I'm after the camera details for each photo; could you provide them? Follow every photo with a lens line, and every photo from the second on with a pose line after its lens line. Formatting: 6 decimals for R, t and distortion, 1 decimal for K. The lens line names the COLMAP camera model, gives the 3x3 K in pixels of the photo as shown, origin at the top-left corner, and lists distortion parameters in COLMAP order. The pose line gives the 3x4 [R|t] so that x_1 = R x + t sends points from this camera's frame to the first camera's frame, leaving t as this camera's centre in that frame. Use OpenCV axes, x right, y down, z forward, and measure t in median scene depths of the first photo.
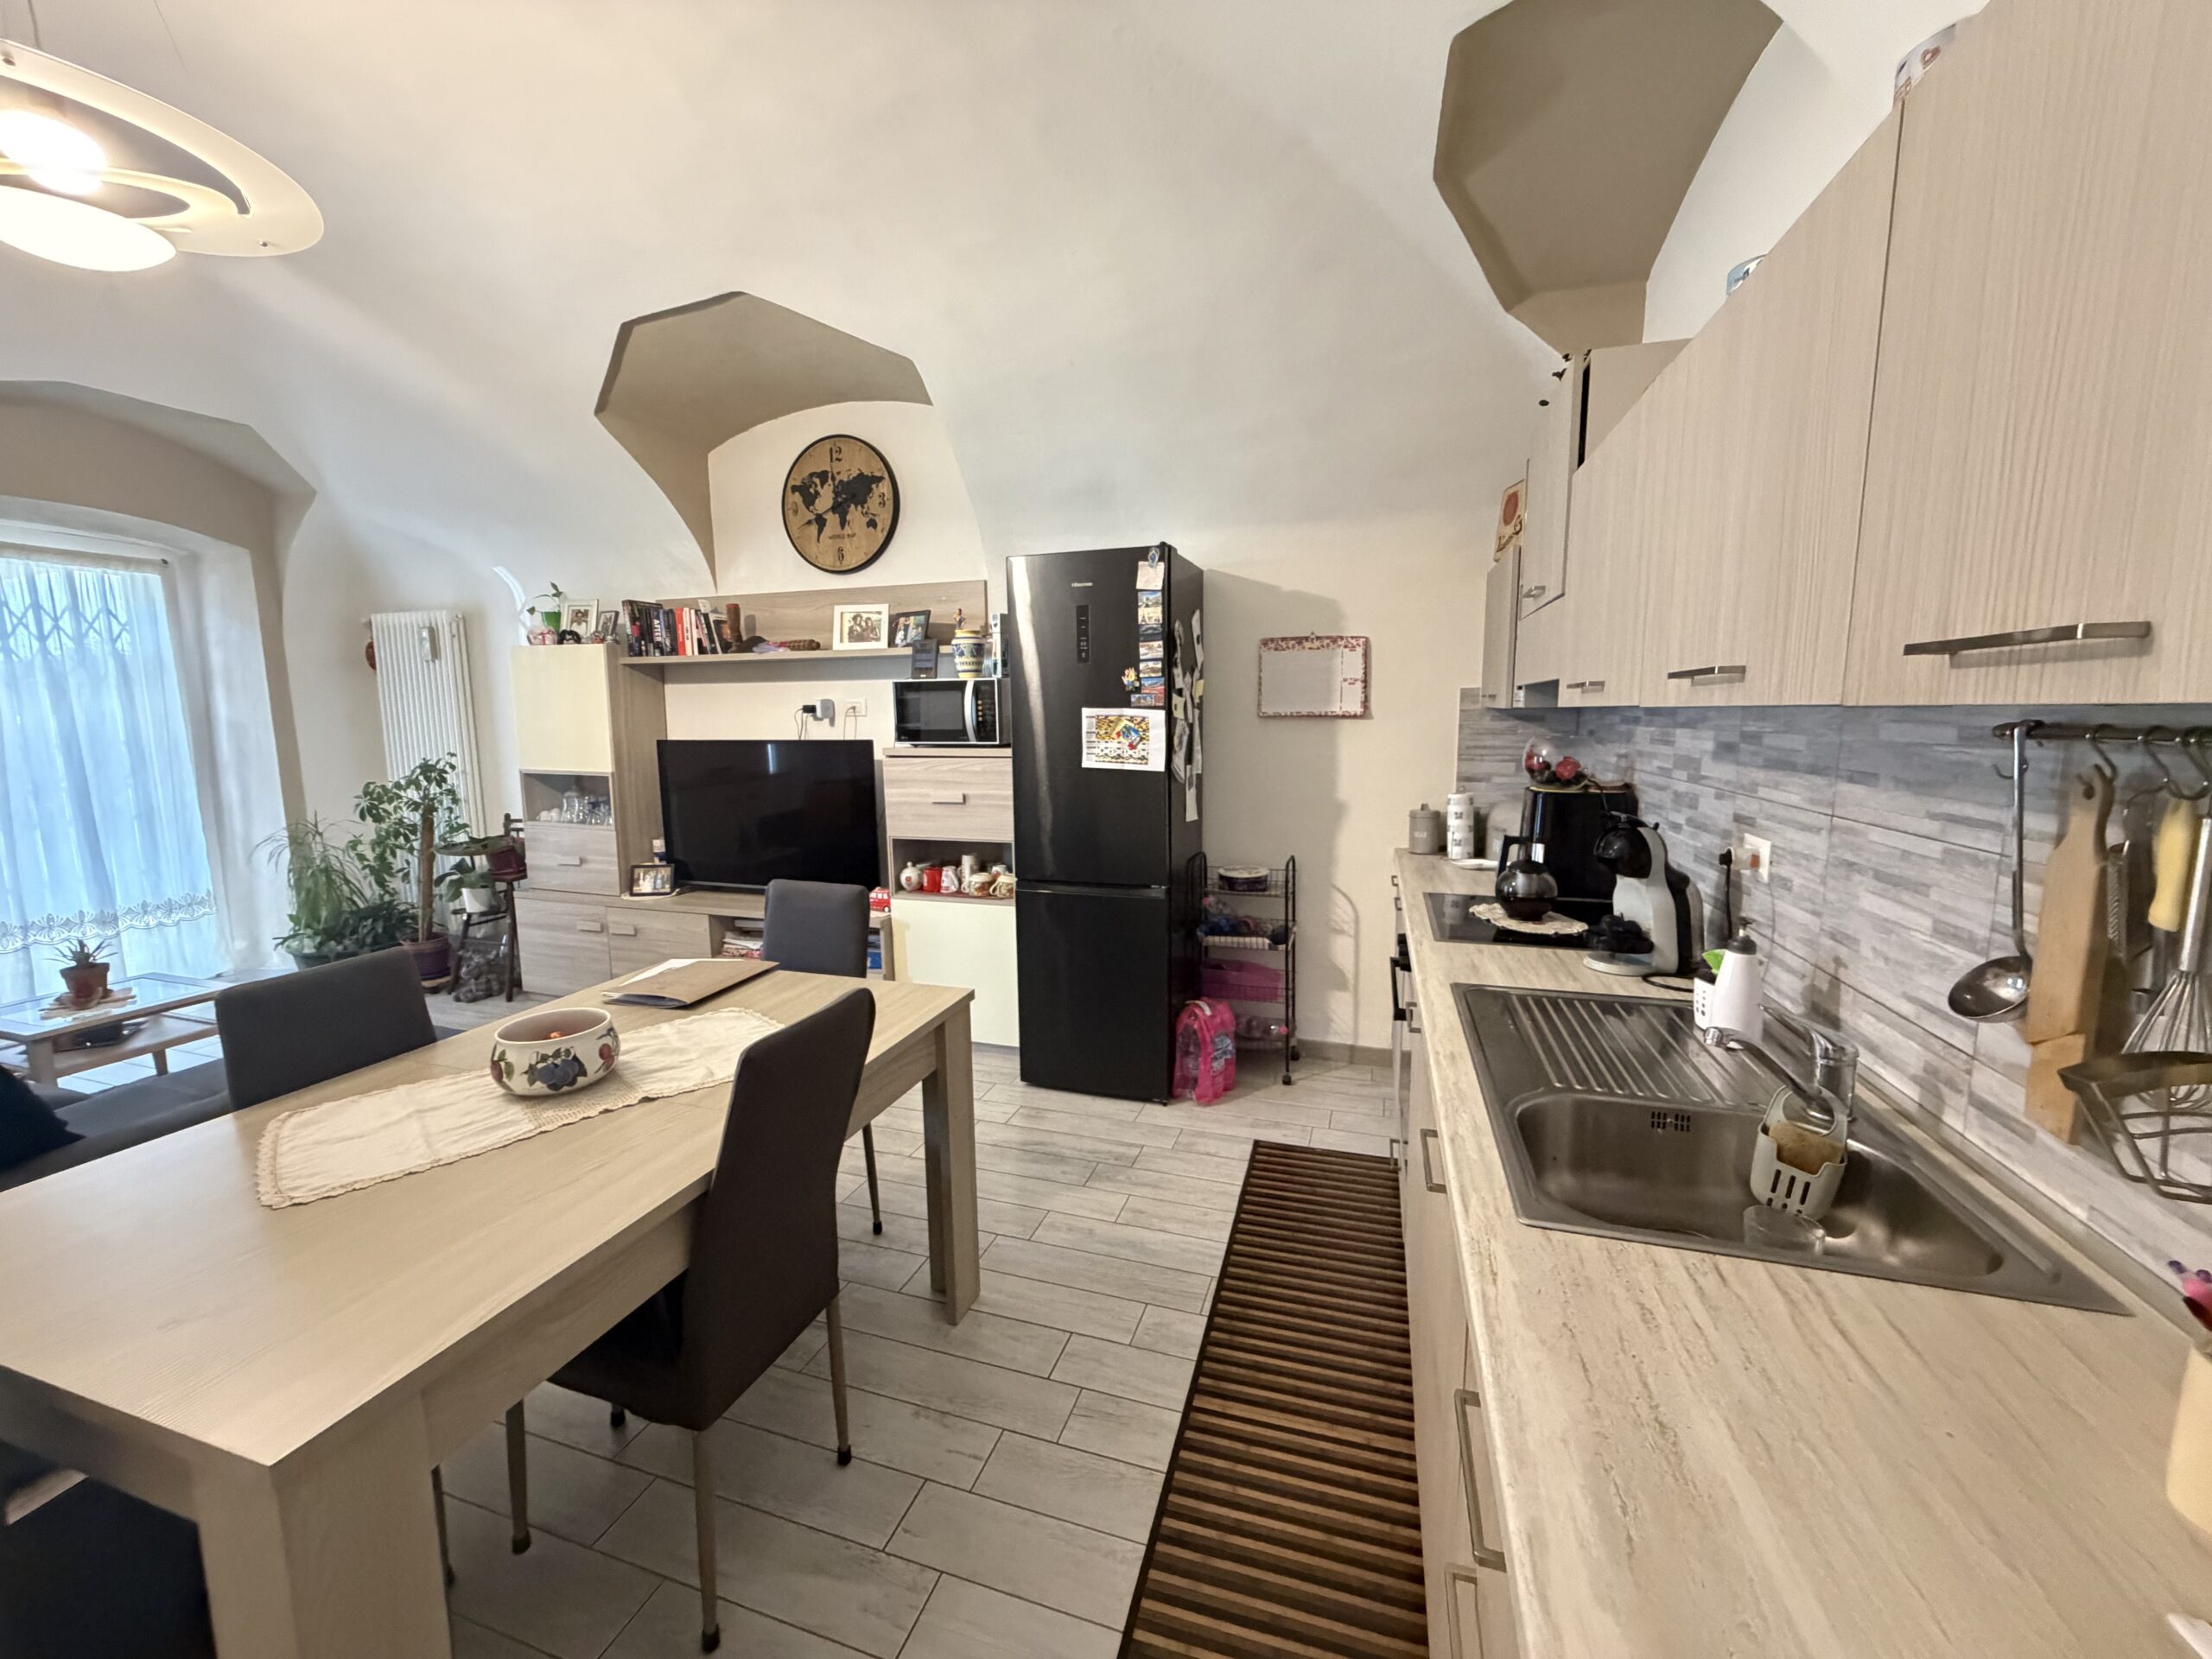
lens RADIAL K [[881.0, 0, 1098.9], [0, 881.0, 829.4], [0, 0, 1]] dist [0.000145, 0.000031]
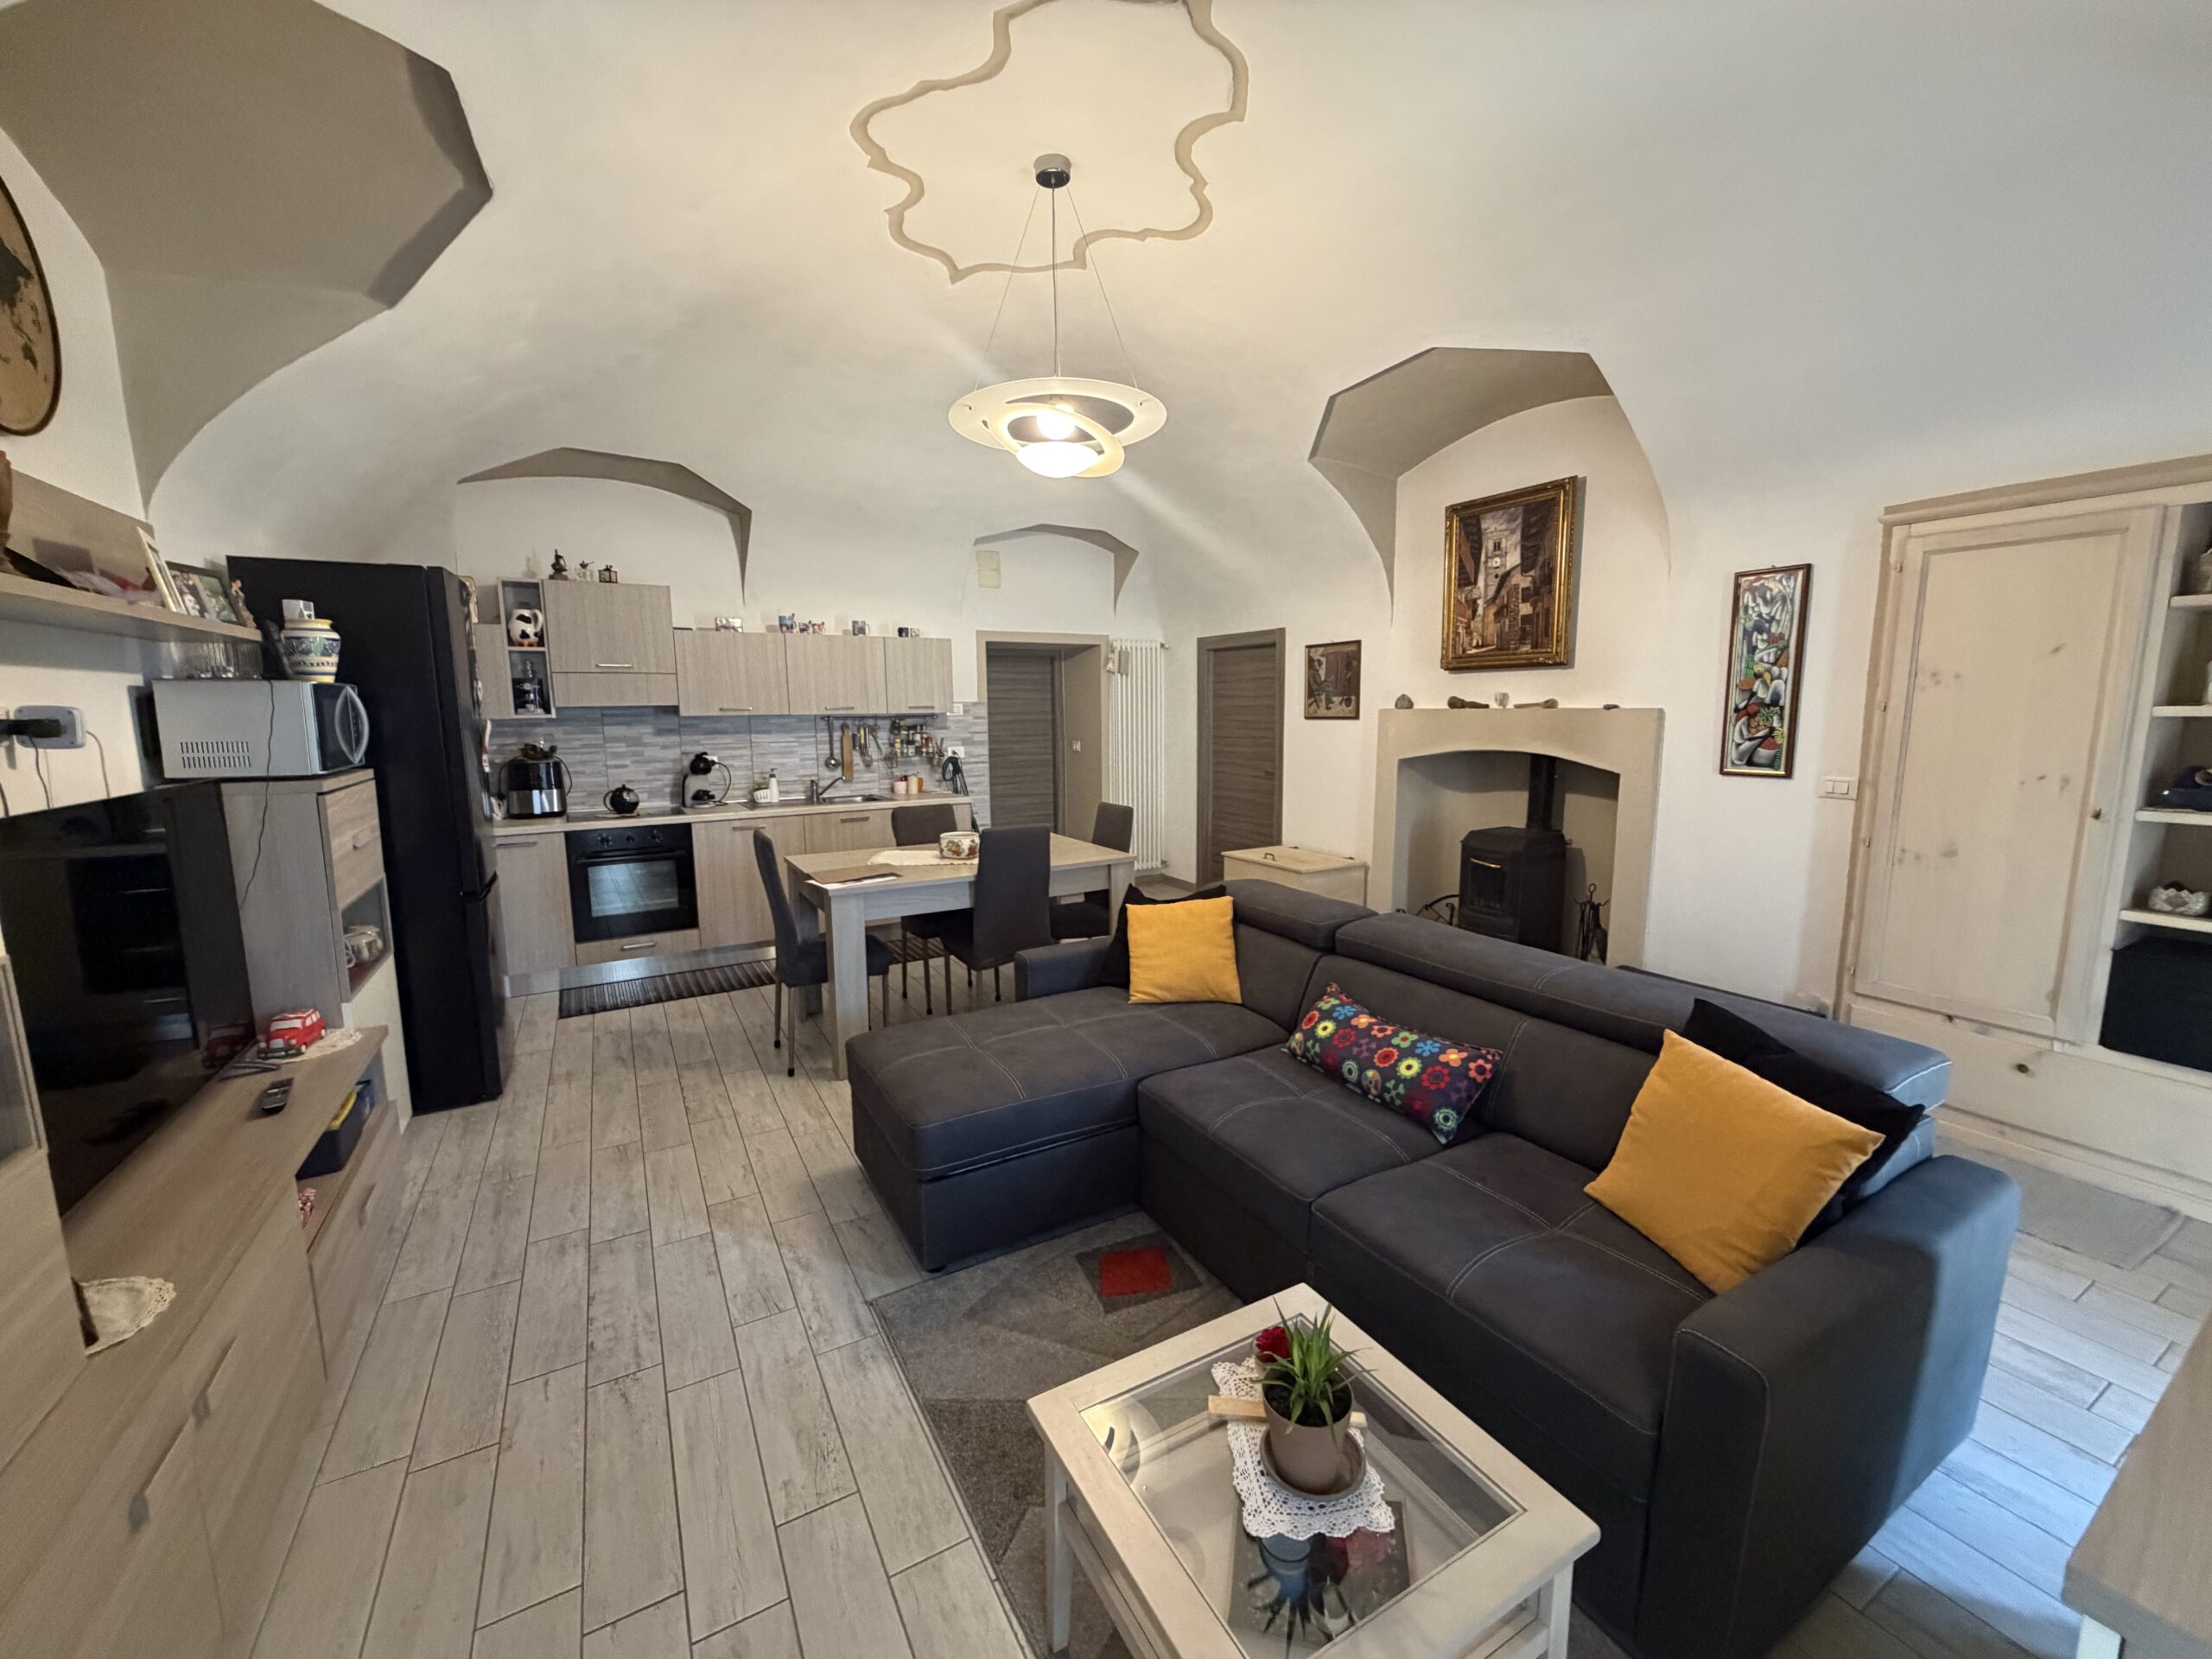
lens RADIAL K [[881.0, 0, 1098.9], [0, 881.0, 829.4], [0, 0, 1]] dist [0.000145, 0.000031]
pose [[-0.736193, -0.084484, 0.671478, -0.989294], [0.106946, 0.965188, 0.238692, -0.133476], [-0.668268, 0.247535, -0.701530, 0.954152]]
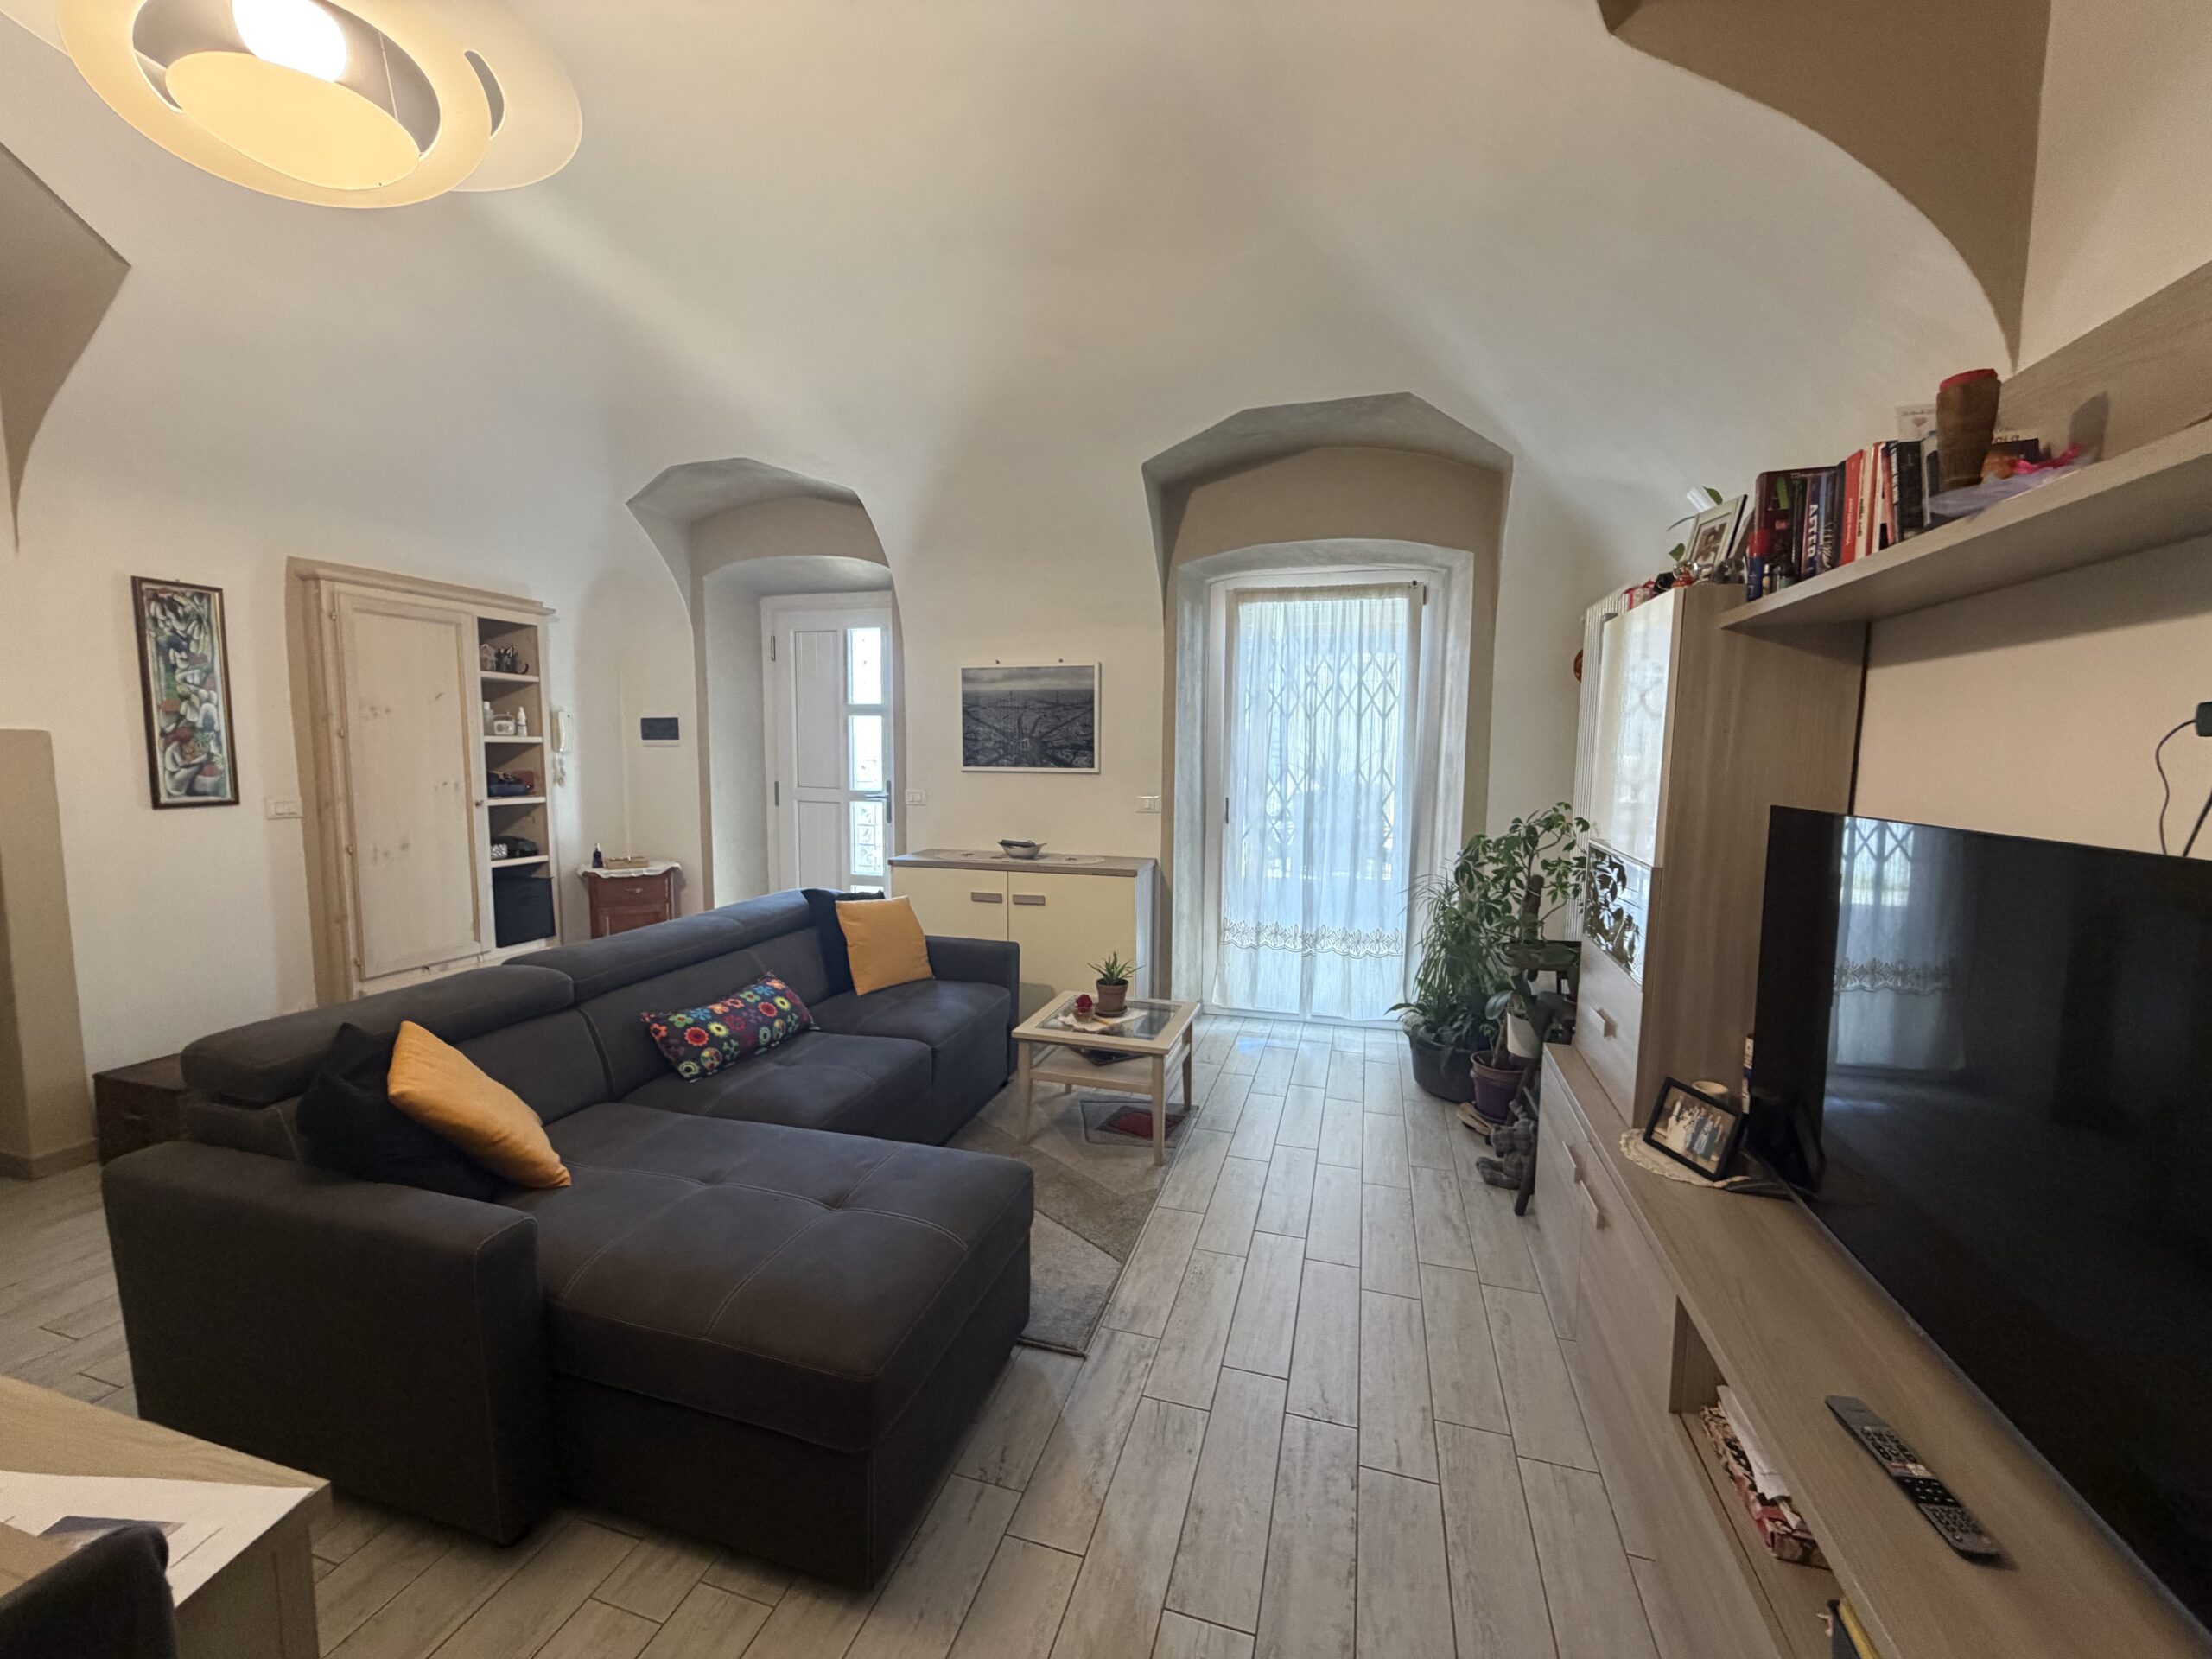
lens RADIAL K [[881.0, 0, 1098.9], [0, 881.0, 829.4], [0, 0, 1]] dist [0.000145, 0.000031]
pose [[0.020298, 0.096807, -0.995096, -0.102980], [-0.148438, 0.984562, 0.092754, -0.084877], [0.988713, 0.145827, 0.034354, 0.696108]]
